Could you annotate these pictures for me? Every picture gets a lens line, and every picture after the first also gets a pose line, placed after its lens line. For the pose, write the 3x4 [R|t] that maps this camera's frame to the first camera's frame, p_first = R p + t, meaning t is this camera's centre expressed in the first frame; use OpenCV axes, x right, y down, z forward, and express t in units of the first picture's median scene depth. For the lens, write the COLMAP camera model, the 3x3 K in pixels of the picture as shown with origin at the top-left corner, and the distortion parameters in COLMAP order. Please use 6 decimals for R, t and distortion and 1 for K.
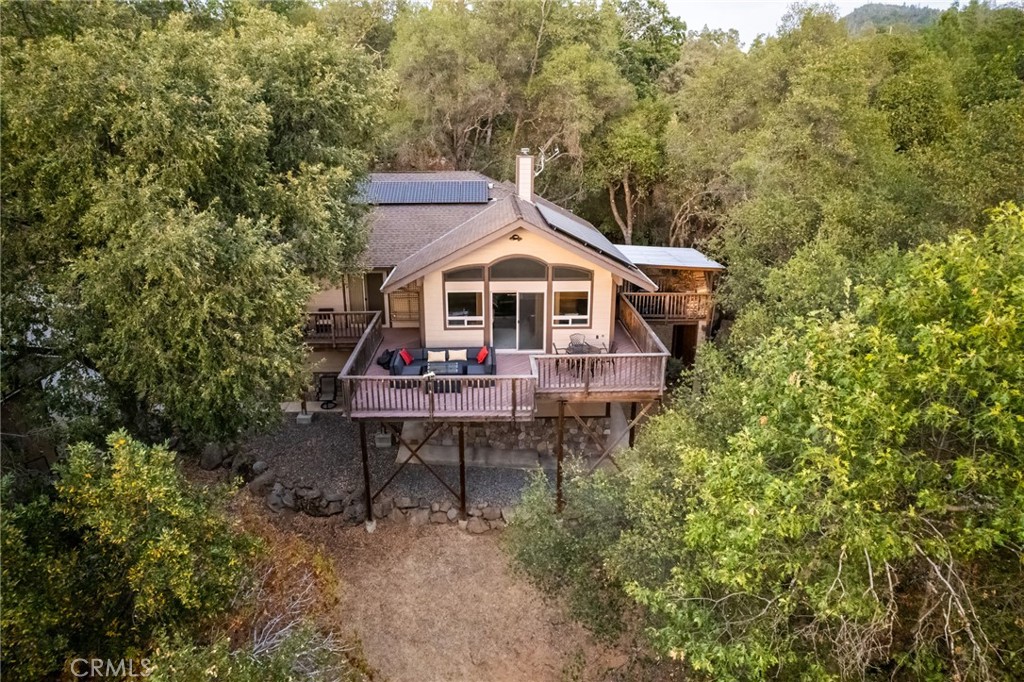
lens RADIAL K [[648.9, 0, 512.0], [0, 648.9, 341.0], [0, 0, 1]] dist [-0.035342, 0.001317]
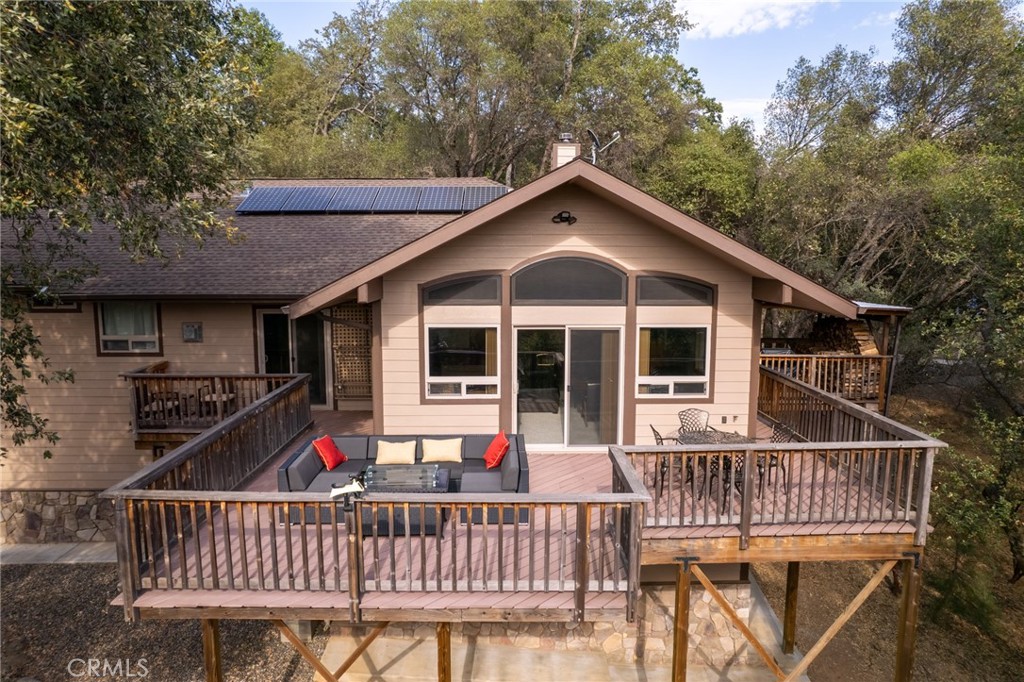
lens RADIAL K [[648.9, 0, 512.0], [0, 648.9, 341.0], [0, 0, 1]] dist [-0.035342, 0.001317]
pose [[0.999753, 0.000378, -0.022221, -0.023230], [-0.004614, 0.981595, -0.190917, 0.031616], [0.021740, 0.190973, 0.981355, 0.514310]]
